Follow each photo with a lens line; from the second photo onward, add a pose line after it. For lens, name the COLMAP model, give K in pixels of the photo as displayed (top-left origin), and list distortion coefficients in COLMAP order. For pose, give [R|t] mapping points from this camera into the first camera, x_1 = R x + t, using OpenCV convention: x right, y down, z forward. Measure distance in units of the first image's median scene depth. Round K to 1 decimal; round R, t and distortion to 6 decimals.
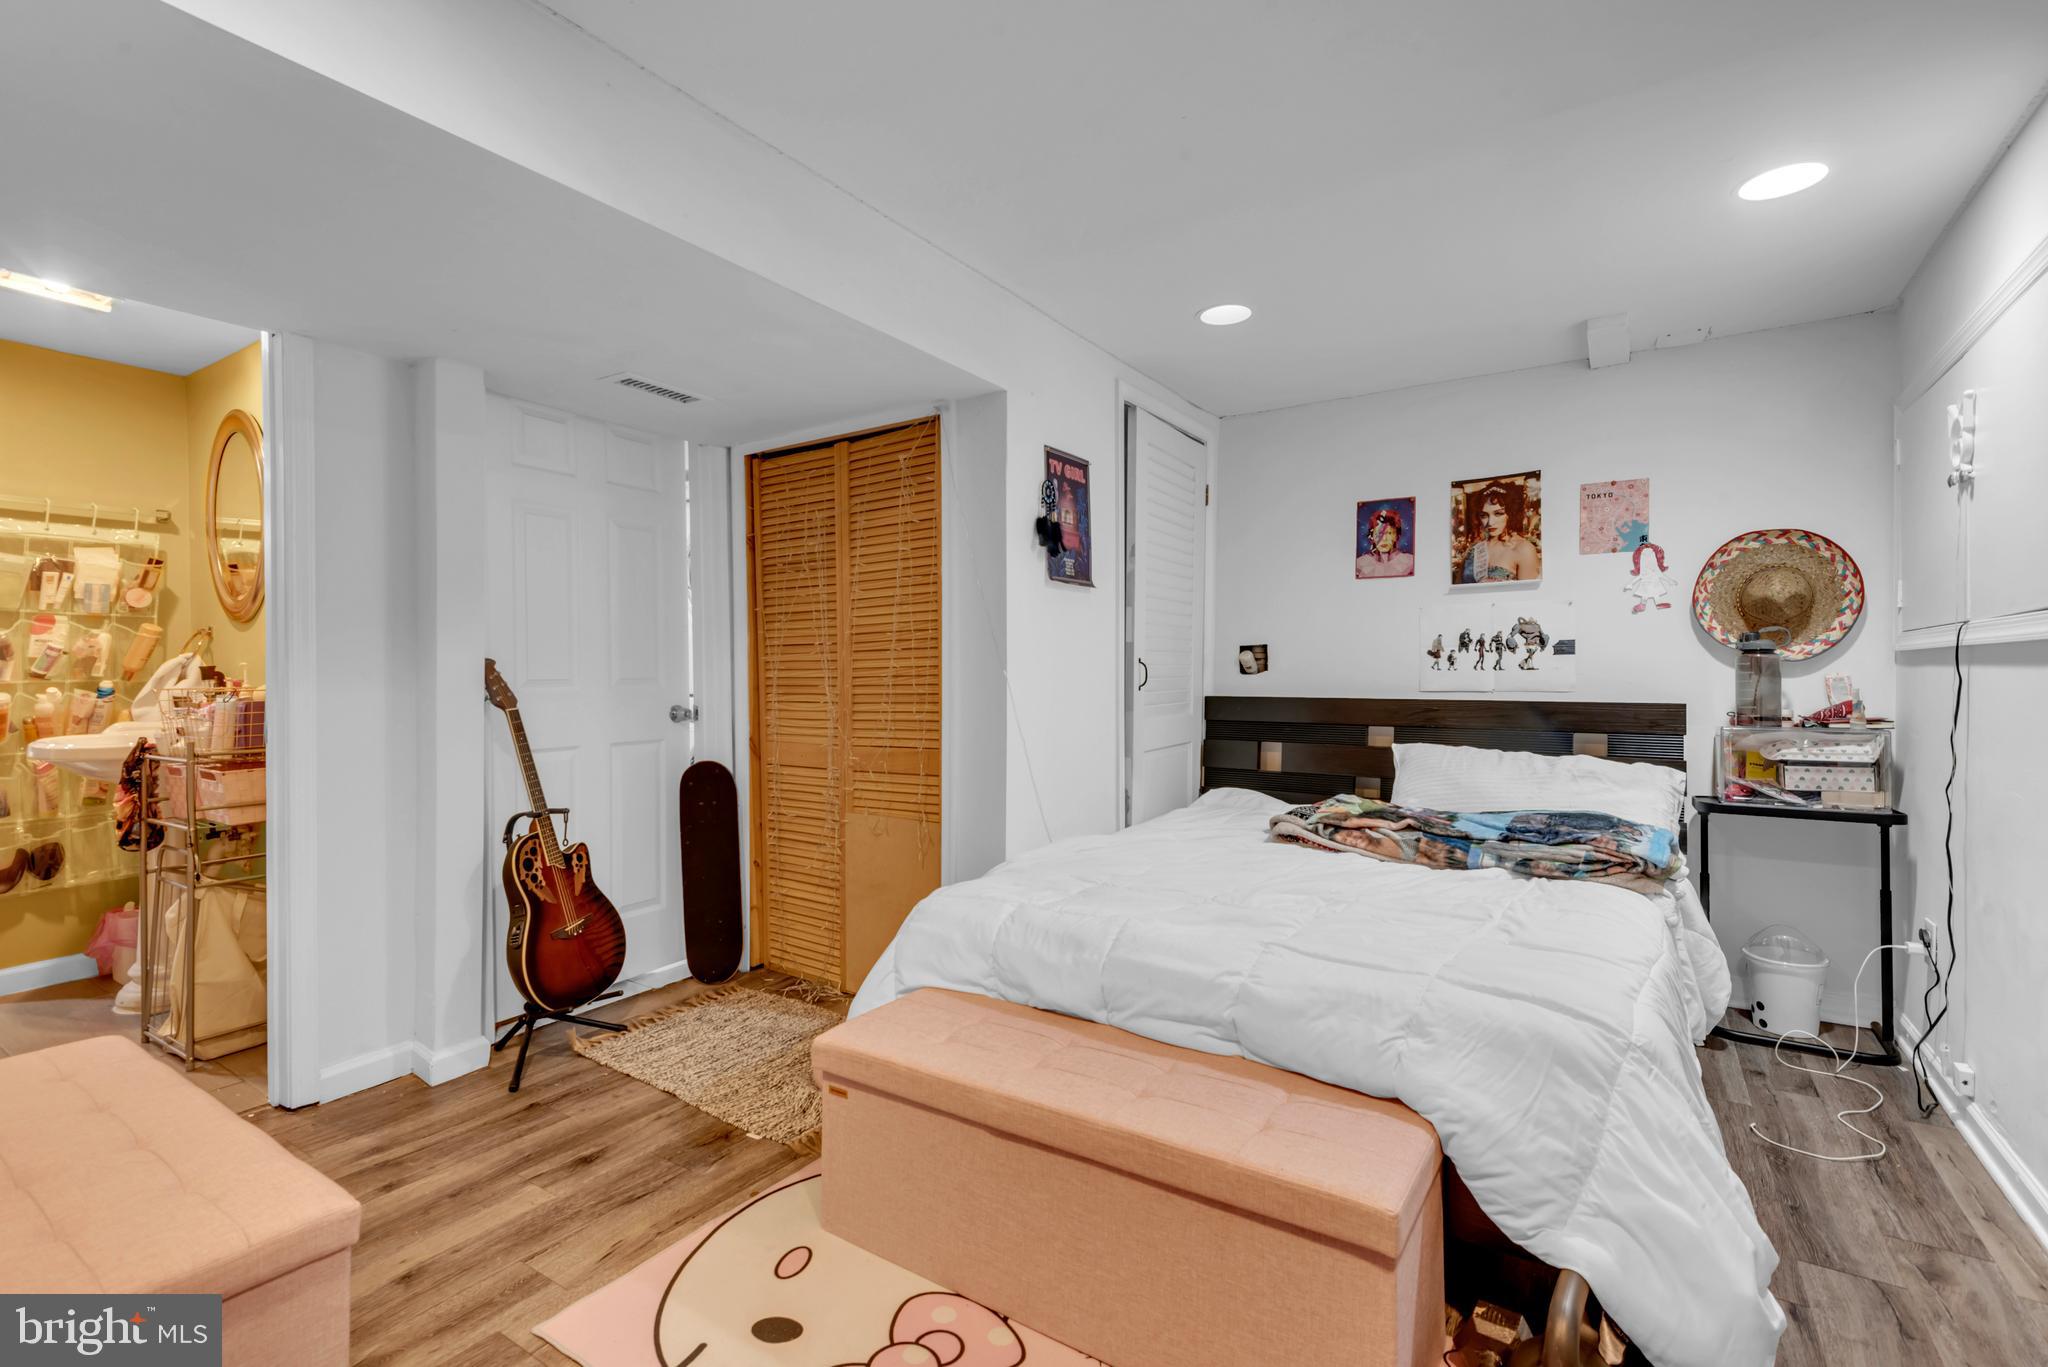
lens RADIAL K [[849.4, 0, 1021.6], [0, 849.4, 670.4], [0, 0, 1]] dist [0.015357, -0.000185]
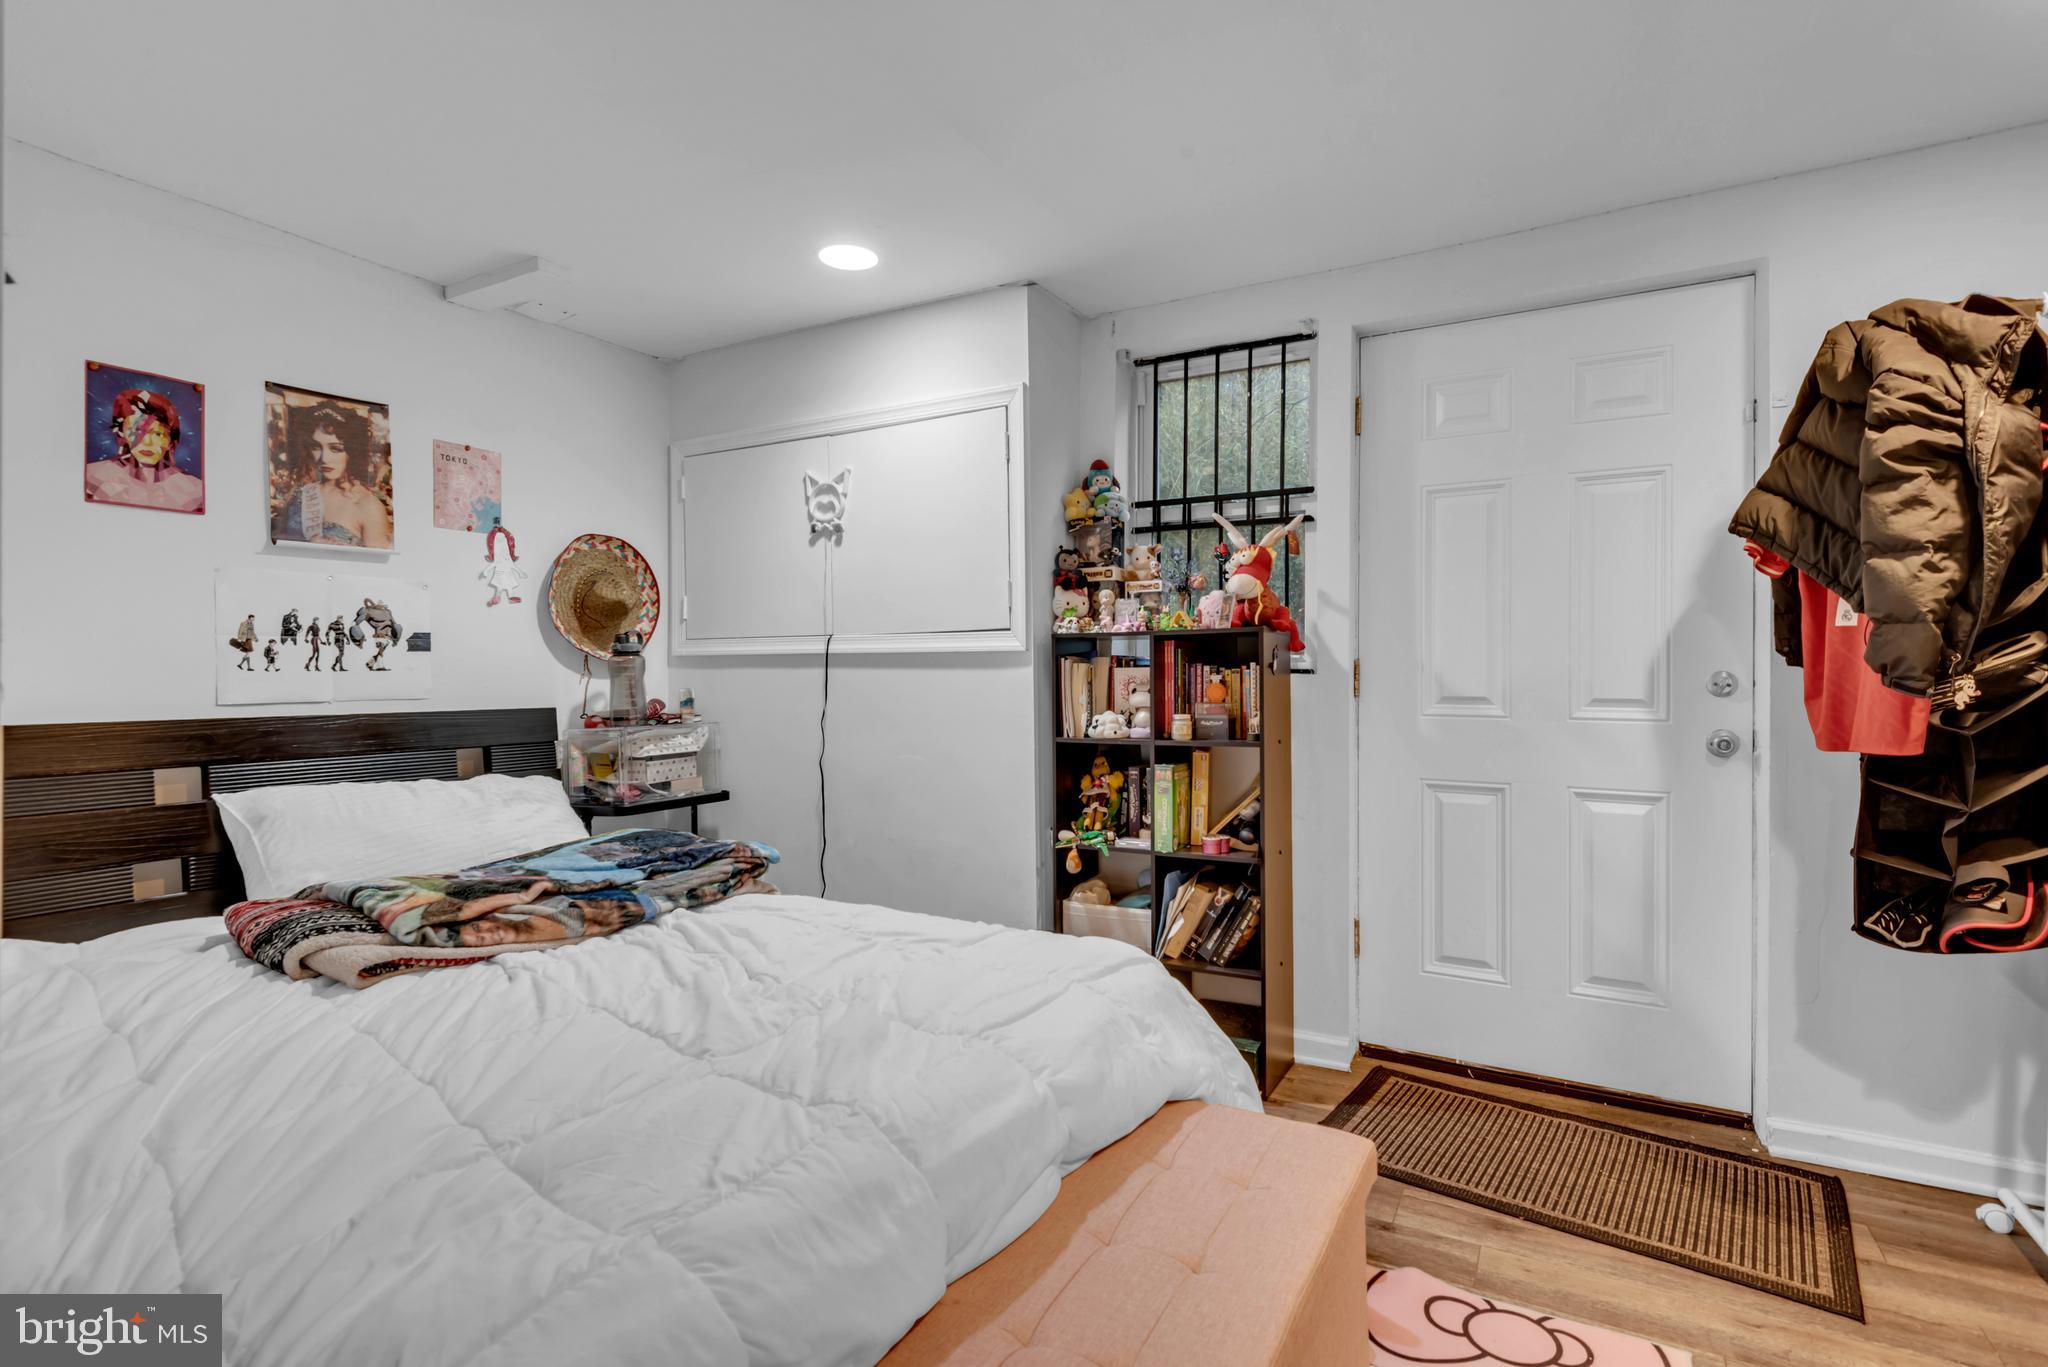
lens RADIAL K [[970.5, 0, 1013.6], [0, 970.5, 672.7], [0, 0, 1]] dist [0.036132, -0.025474]
pose [[-0.022724, 0.001538, 0.999741, -0.267822], [-0.000057, 0.999999, -0.001540, 0.002349], [-0.999742, -0.000092, -0.022724, 0.468483]]
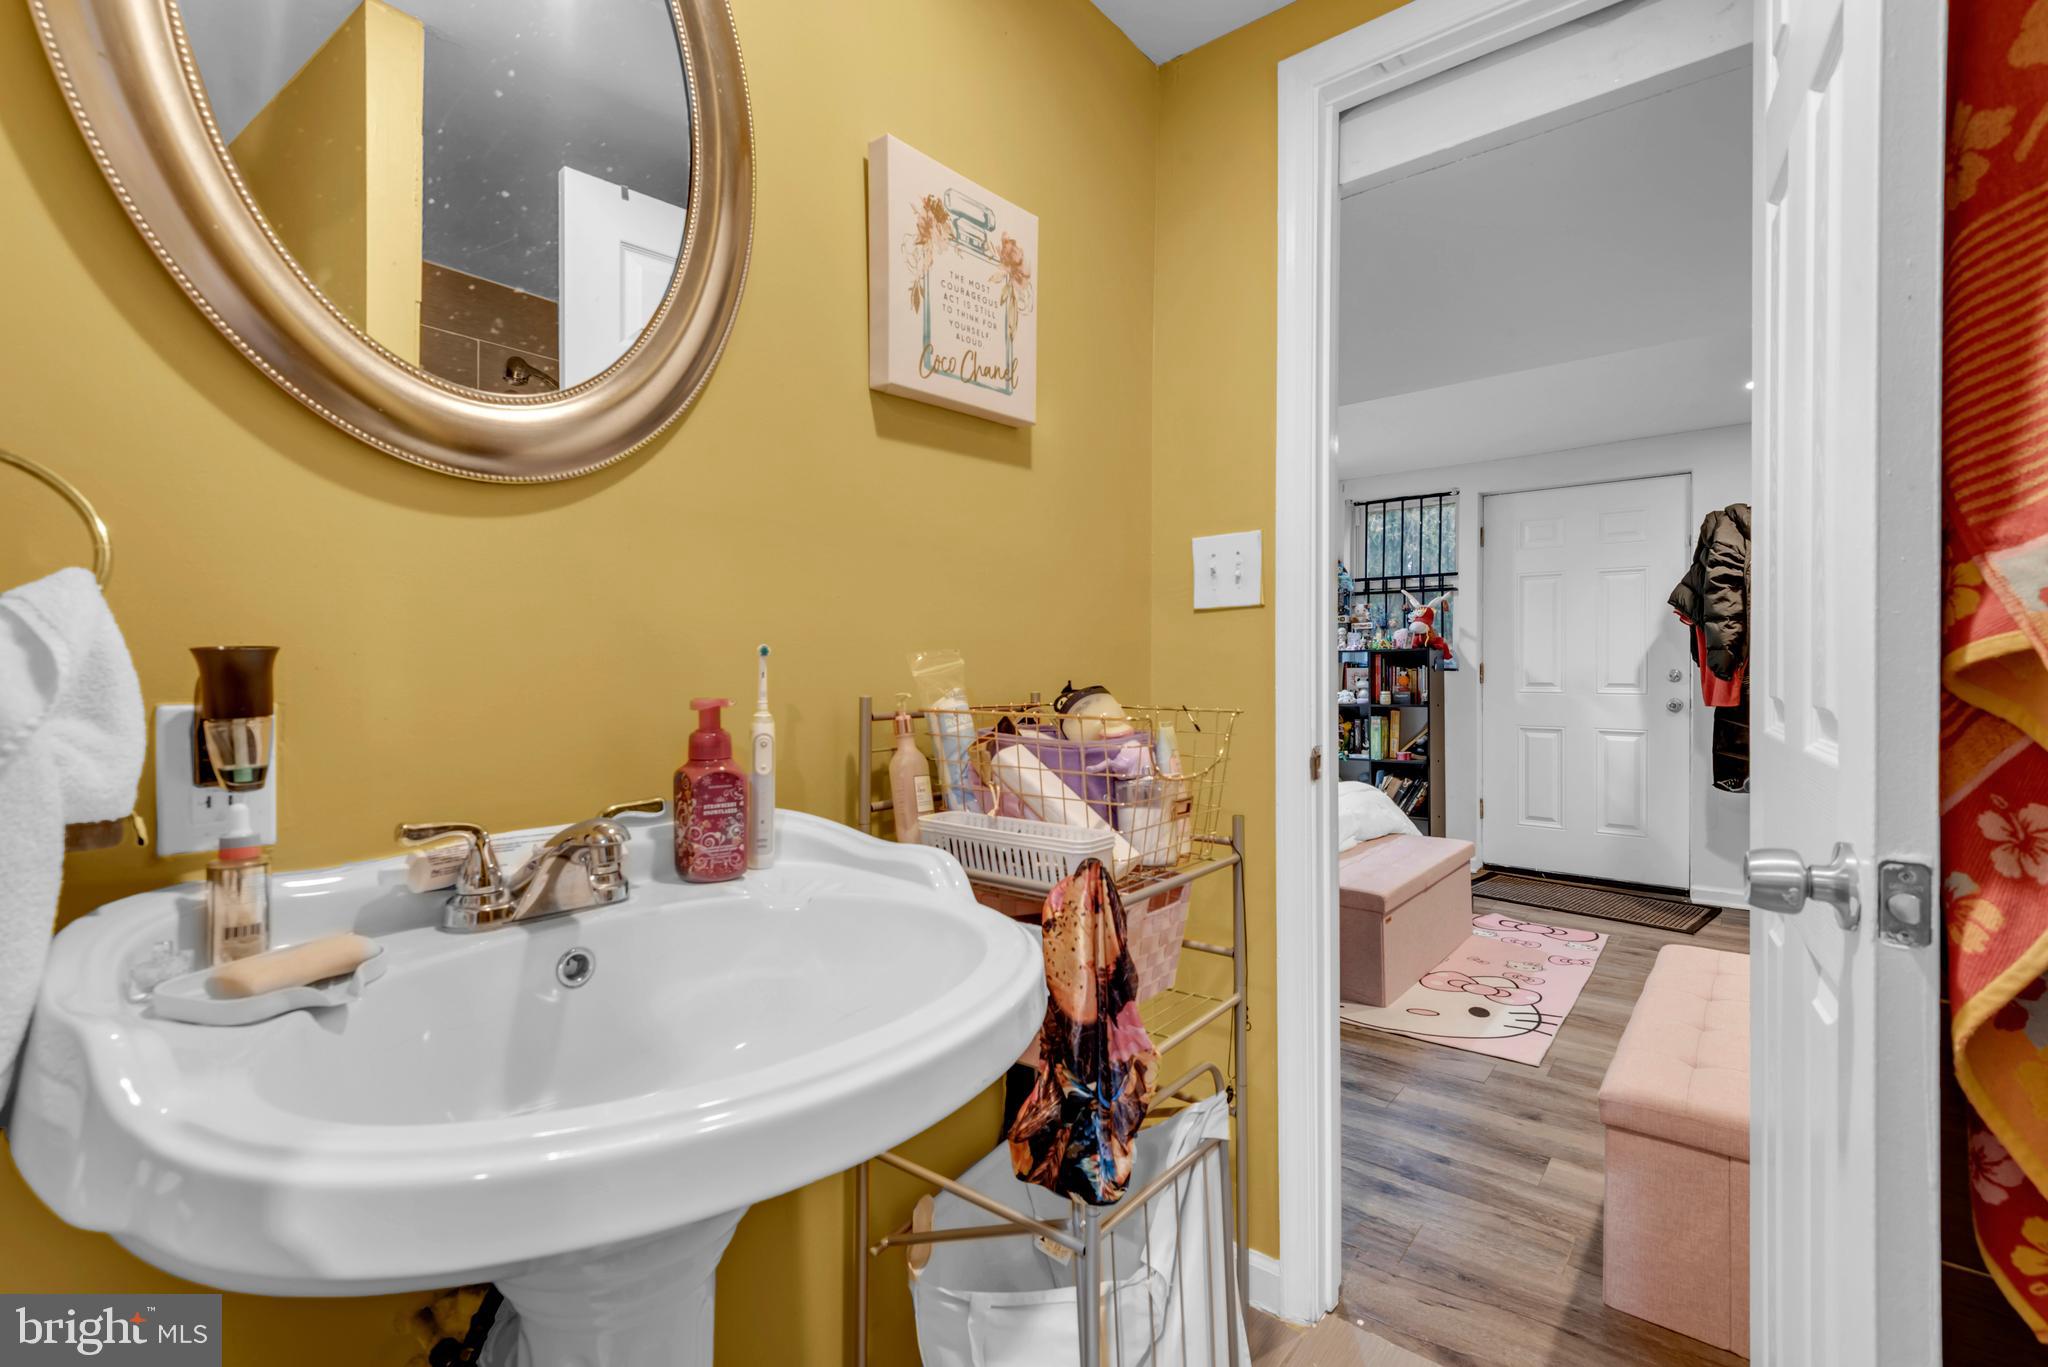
lens RADIAL K [[849.4, 0, 1021.6], [0, 849.4, 670.4], [0, 0, 1]] dist [0.015357, -0.000185]
pose [[0.169149, 0.001903, 0.985589, -0.905205], [0.000202, 0.999998, -0.001965, 0.003474], [-0.985590, 0.000532, 0.169149, 0.650737]]
